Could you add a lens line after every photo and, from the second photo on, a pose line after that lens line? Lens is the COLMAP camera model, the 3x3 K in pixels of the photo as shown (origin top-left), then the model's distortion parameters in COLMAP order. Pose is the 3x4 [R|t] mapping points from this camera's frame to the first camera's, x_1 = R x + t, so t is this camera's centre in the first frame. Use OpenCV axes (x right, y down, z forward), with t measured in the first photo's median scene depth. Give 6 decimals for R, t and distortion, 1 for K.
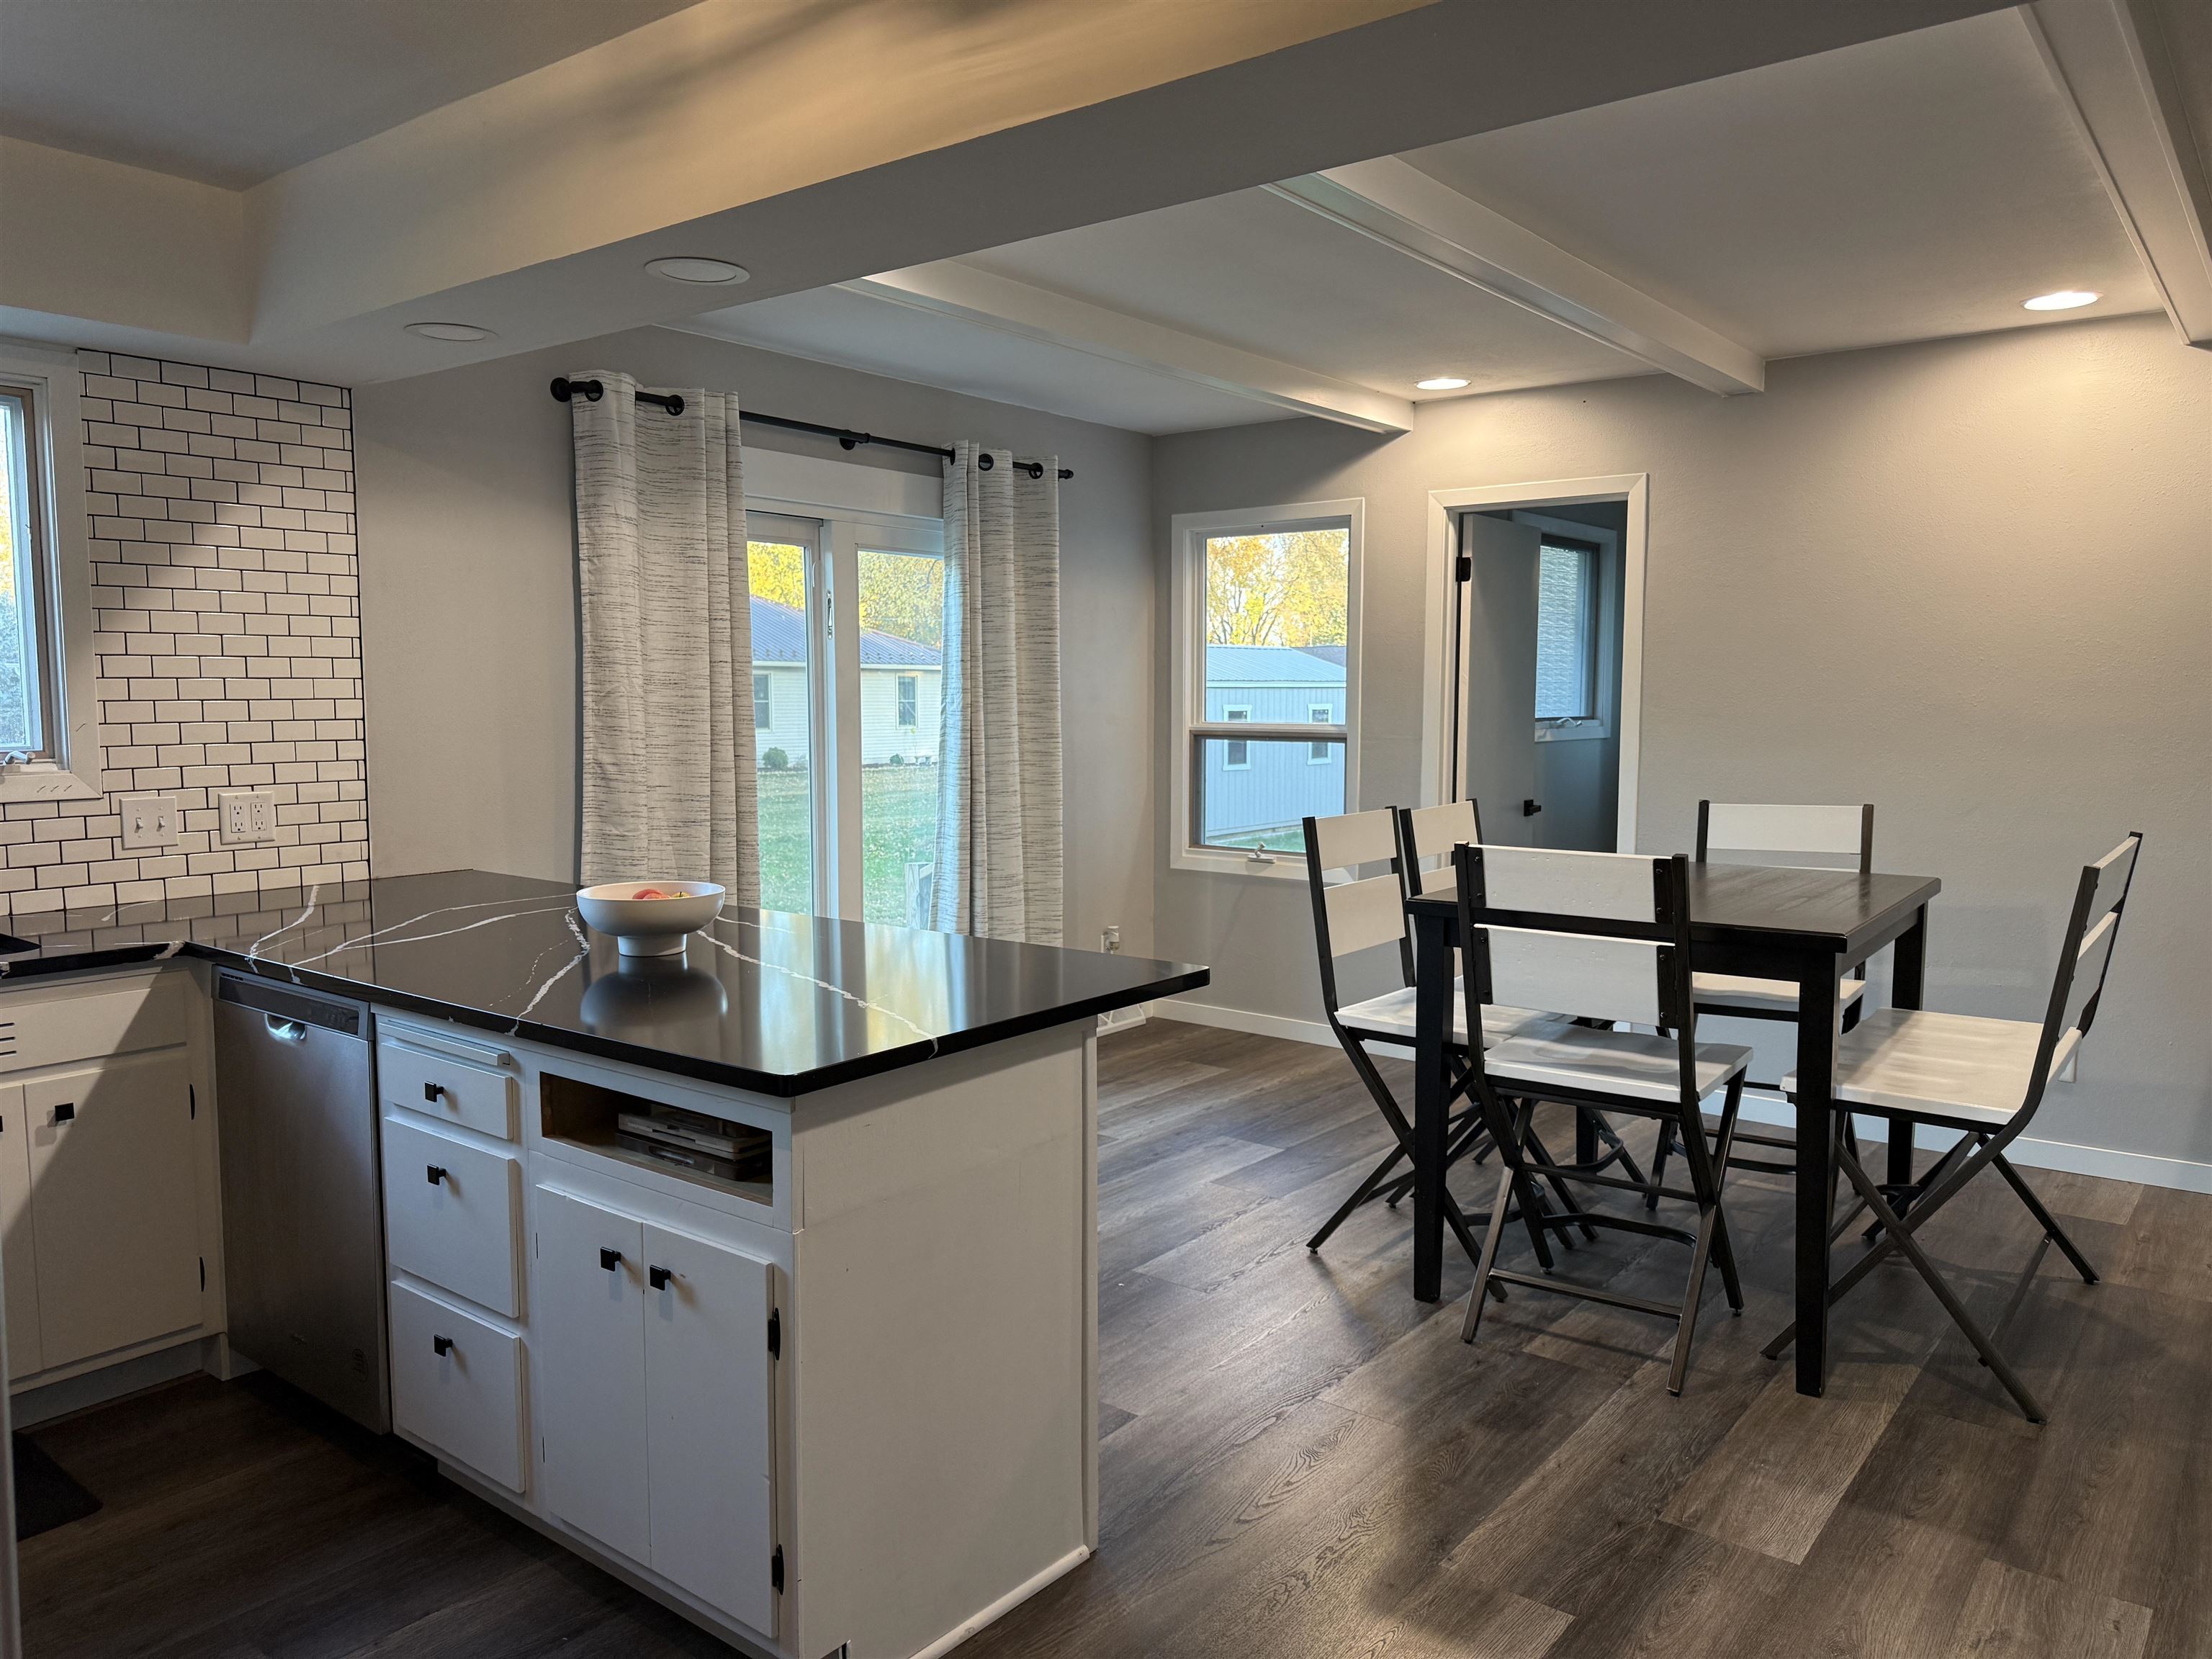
lens RADIAL K [[1550.4, 0, 1125.9], [0, 1550.4, 824.9], [0, 0, 1]] dist [0.081873, -0.108848]
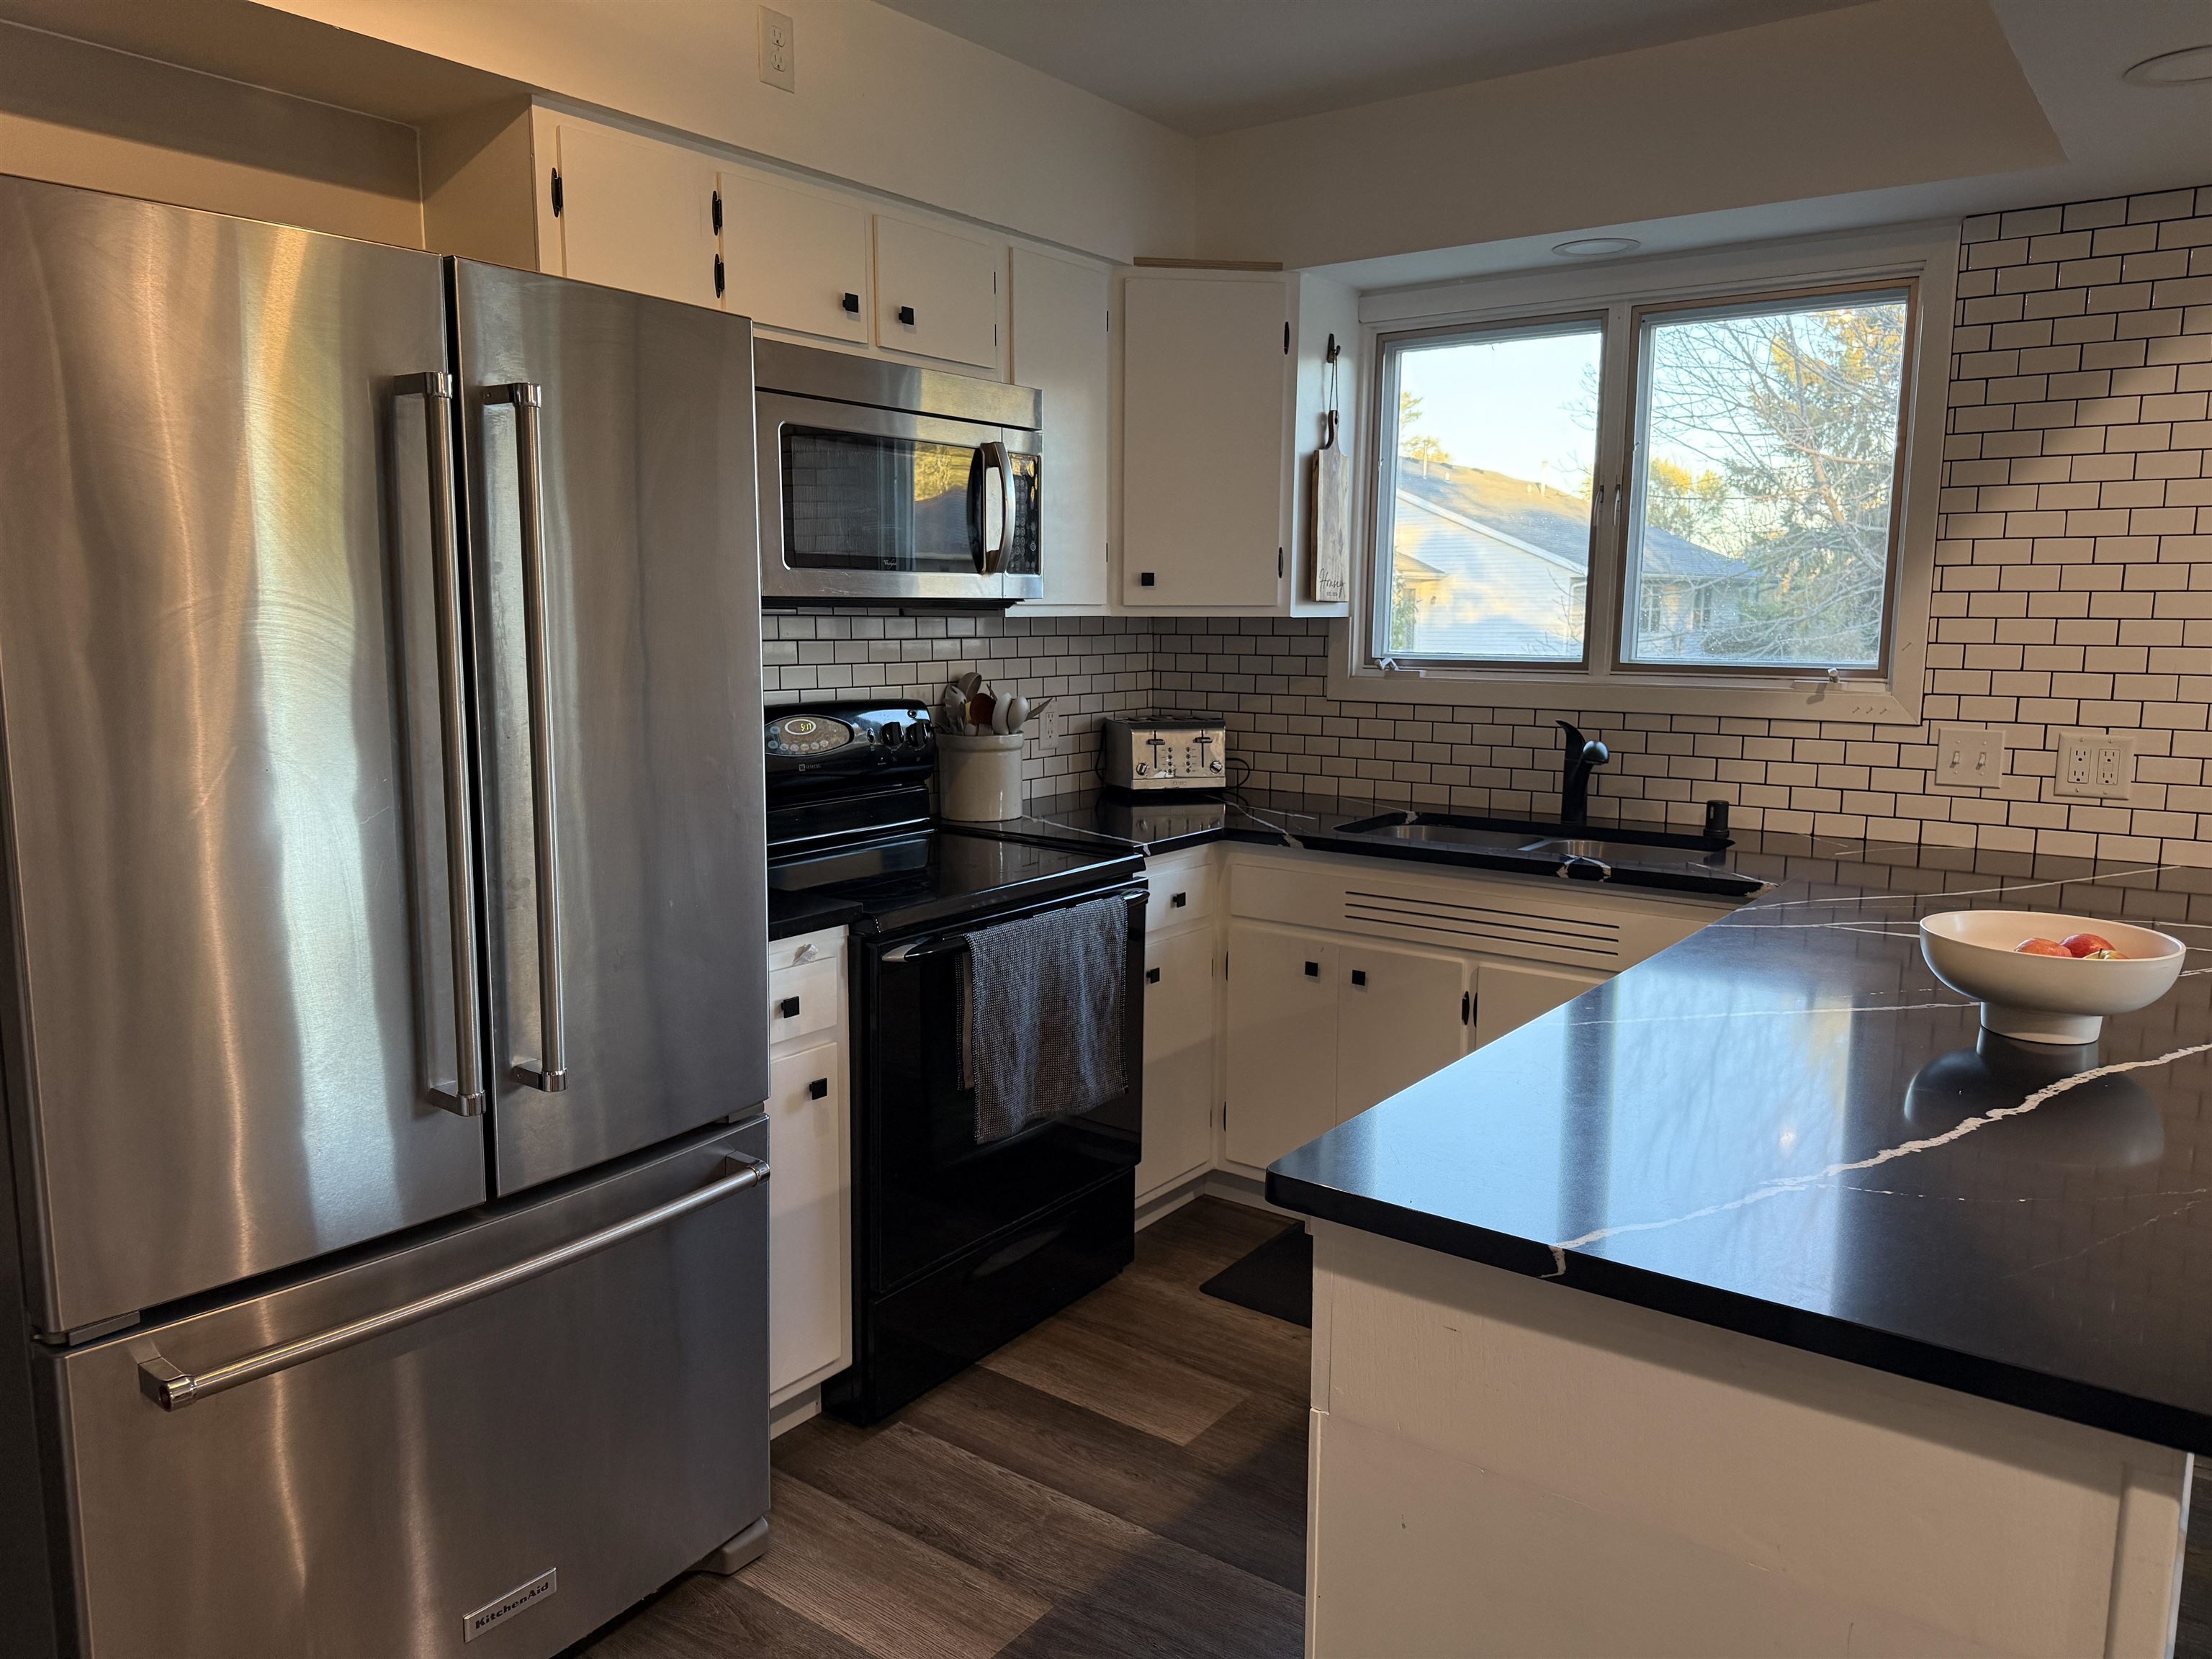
lens RADIAL K [[1550.4, 0, 1085.2], [0, 1550.4, 831.0], [0, 0, 1]] dist [0.081873, -0.108848]
pose [[0.011958, 0.146293, -0.989169, 0.230147], [-0.088886, 0.985479, 0.144673, -0.041965], [0.995970, 0.086193, 0.024788, 0.465070]]
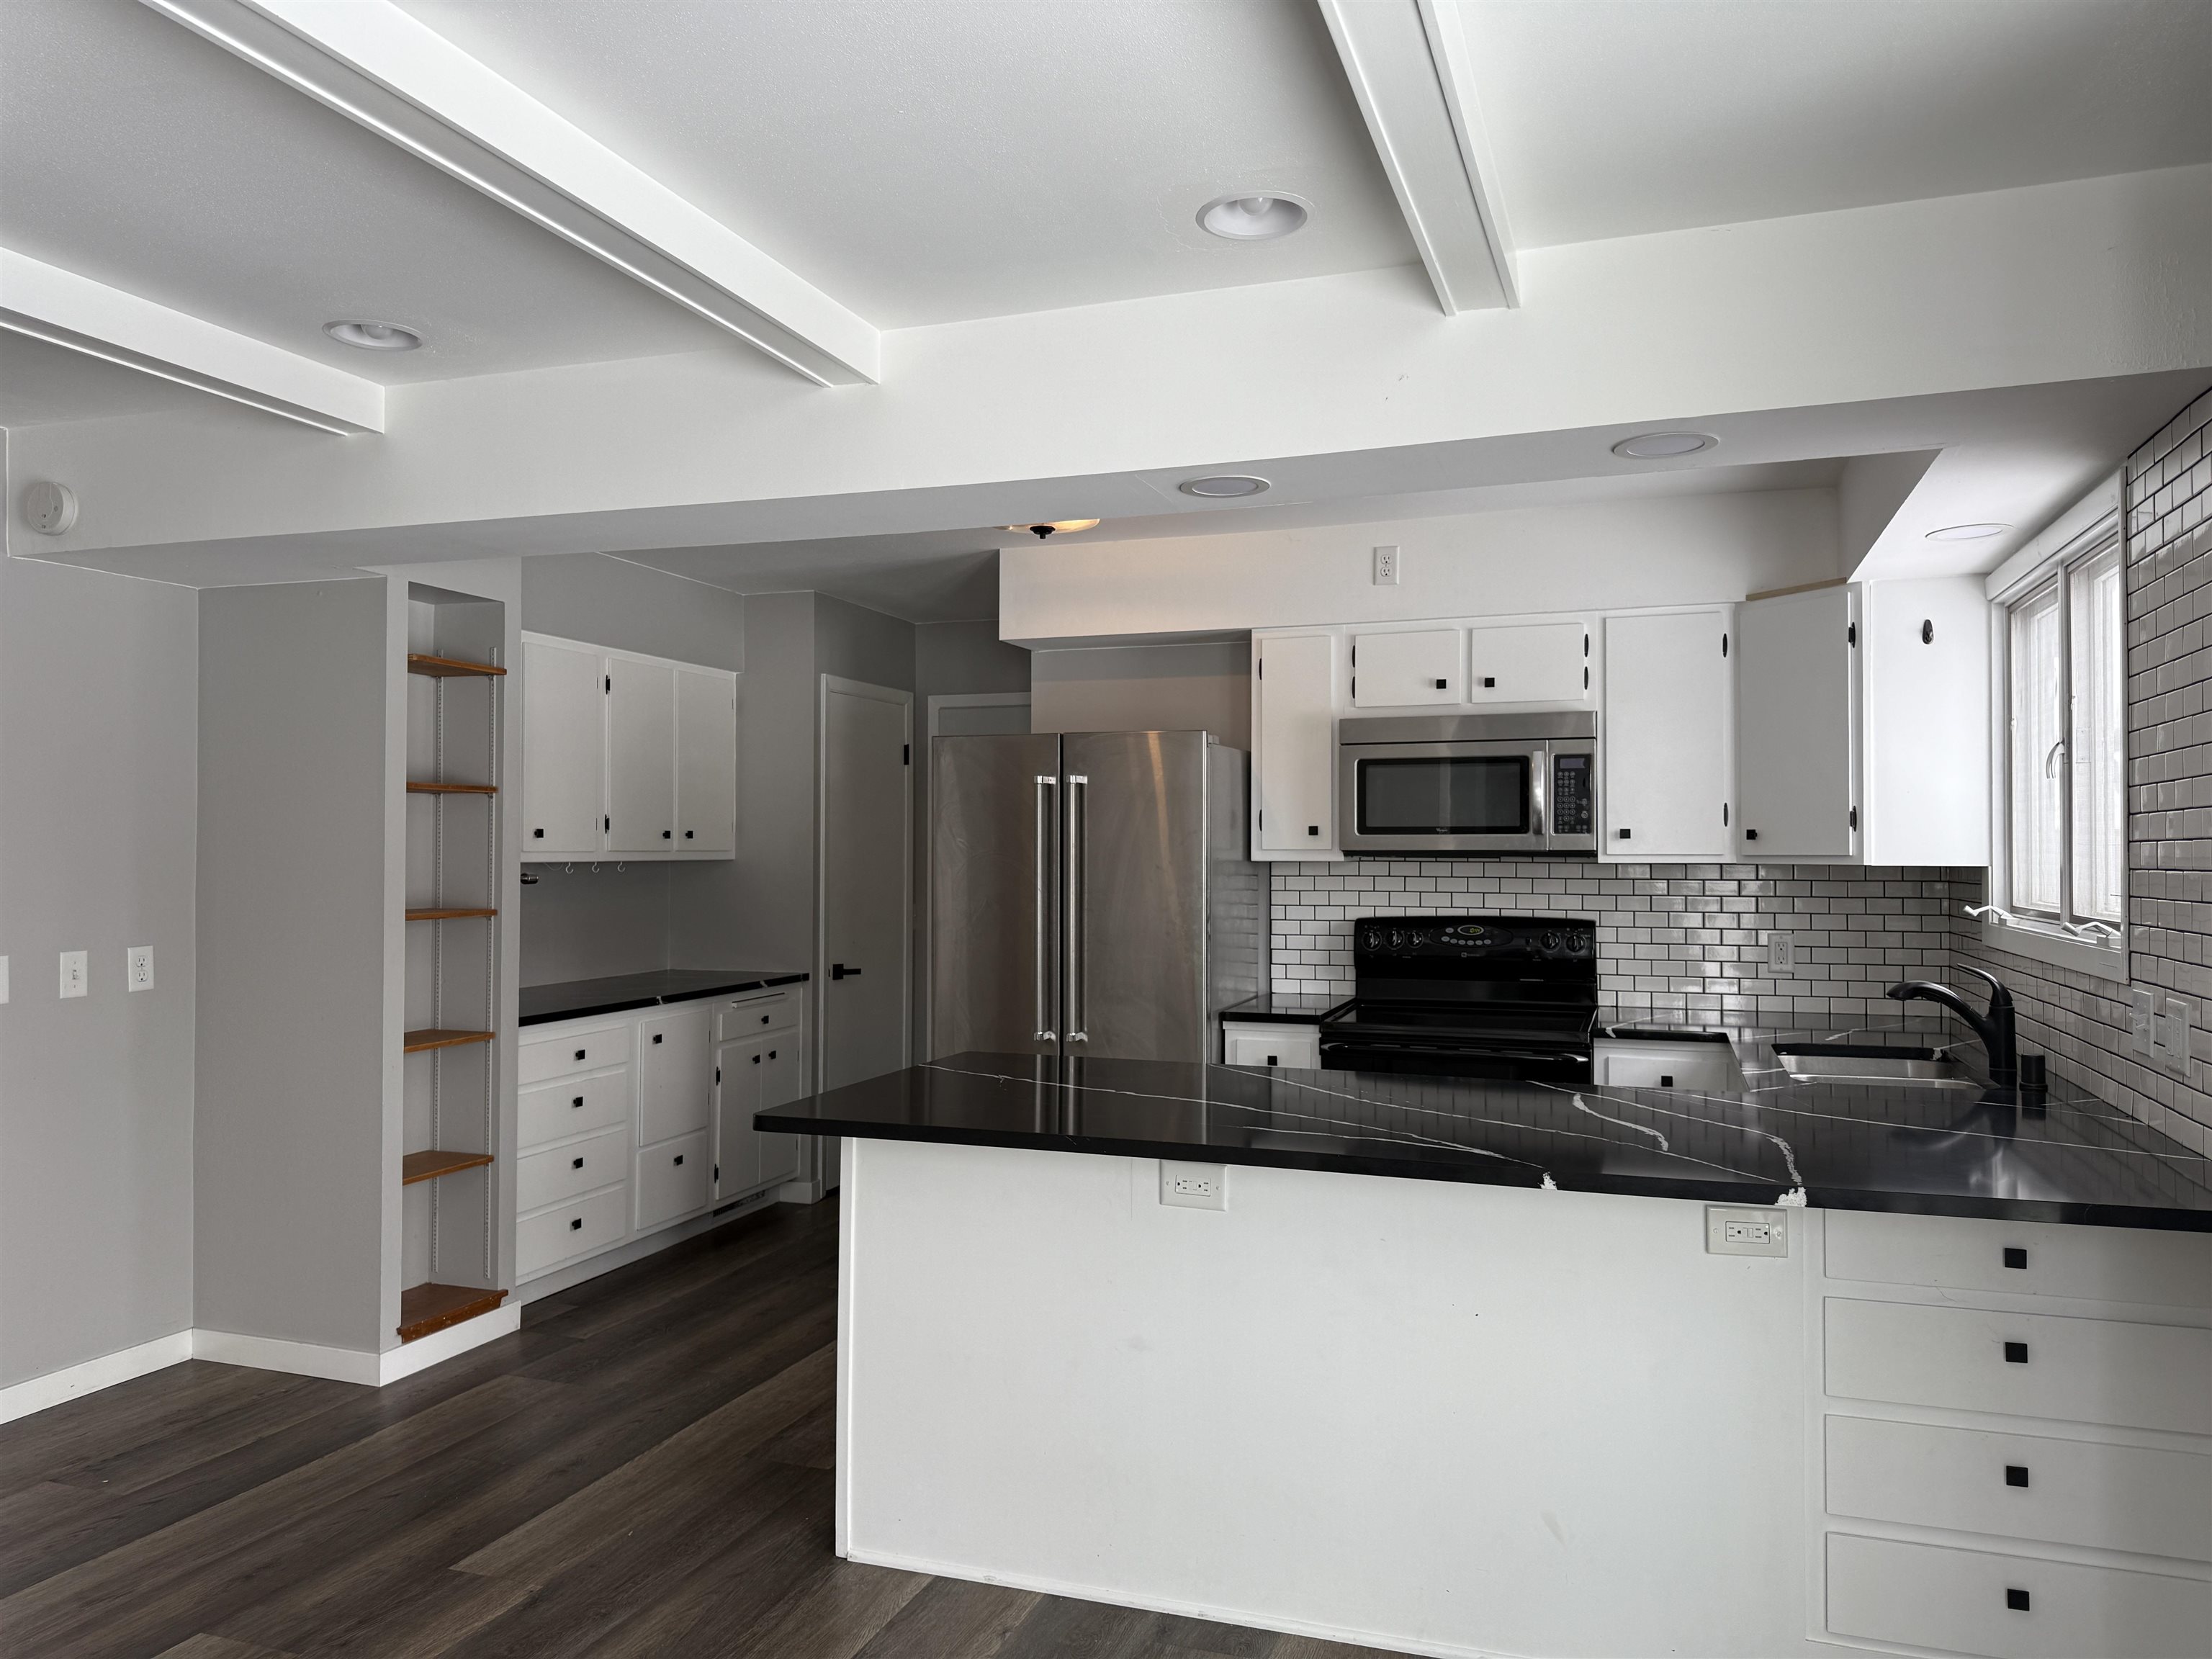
lens RADIAL K [[1550.4, 0, 1116.8], [0, 1550.4, 816.9], [0, 0, 1]] dist [0.081873, -0.108848]
pose [[-0.949433, -0.007776, -0.313874, 0.113171], [-0.027445, 0.997922, 0.058296, -0.130160], [0.312768, 0.063962, -0.947673, 1.495268]]
